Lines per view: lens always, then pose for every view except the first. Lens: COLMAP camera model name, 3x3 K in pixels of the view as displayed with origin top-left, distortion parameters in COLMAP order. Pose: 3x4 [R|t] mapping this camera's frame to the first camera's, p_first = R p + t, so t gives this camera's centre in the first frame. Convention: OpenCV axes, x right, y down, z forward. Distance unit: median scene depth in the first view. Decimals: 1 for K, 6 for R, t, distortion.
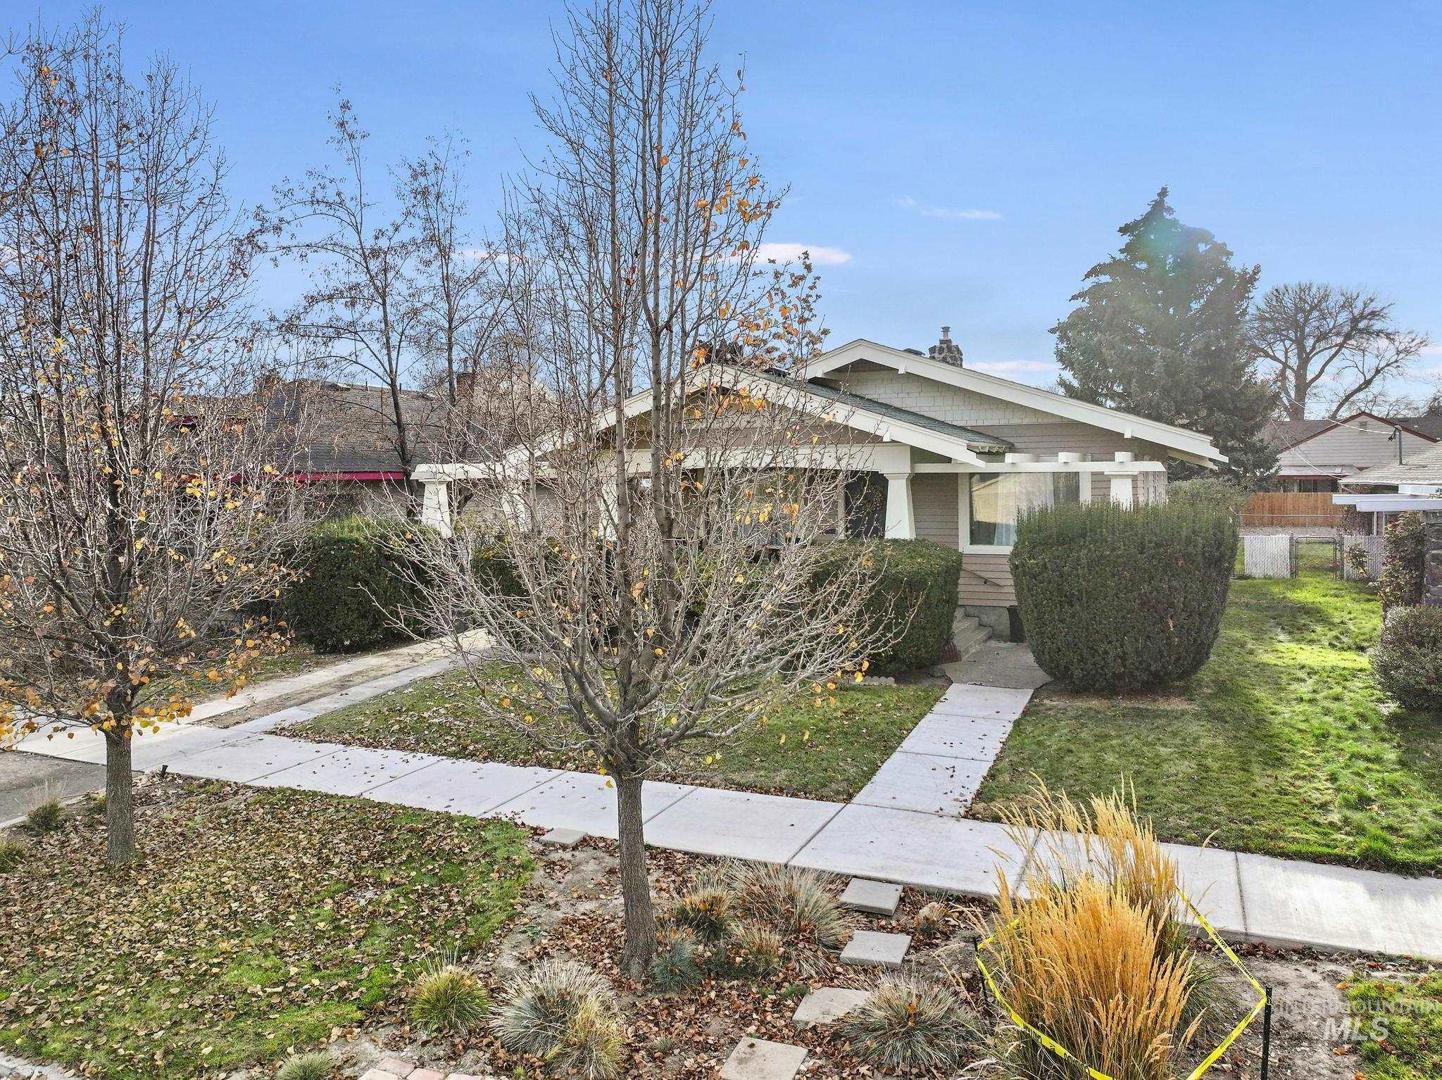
lens RADIAL K [[1005.4, 0, 721.4], [0, 1005.4, 536.2], [0, 0, 1]] dist [-0.004484, 0.008713]
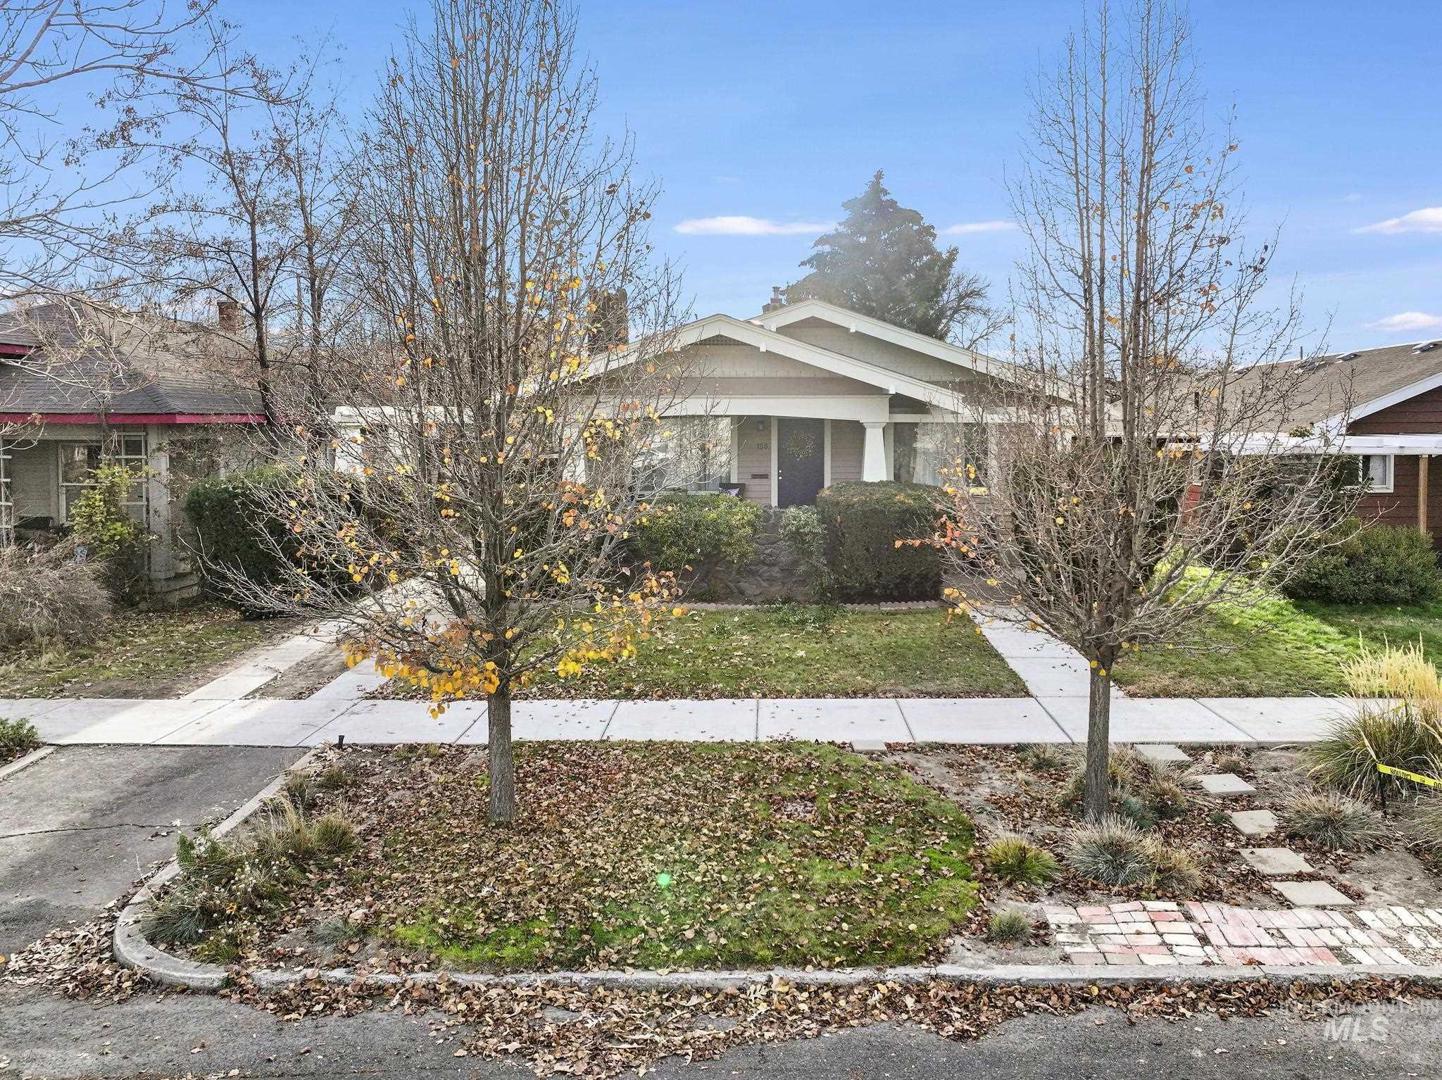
lens RADIAL K [[1005.4, 0, 723.4], [0, 1005.4, 542.1], [0, 0, 1]] dist [-0.004484, 0.008713]
pose [[0.922718, -0.033315, 0.384034, -0.176931], [0.012010, 0.998259, 0.057742, 0.001498], [-0.385289, -0.048667, 0.921512, 0.009514]]
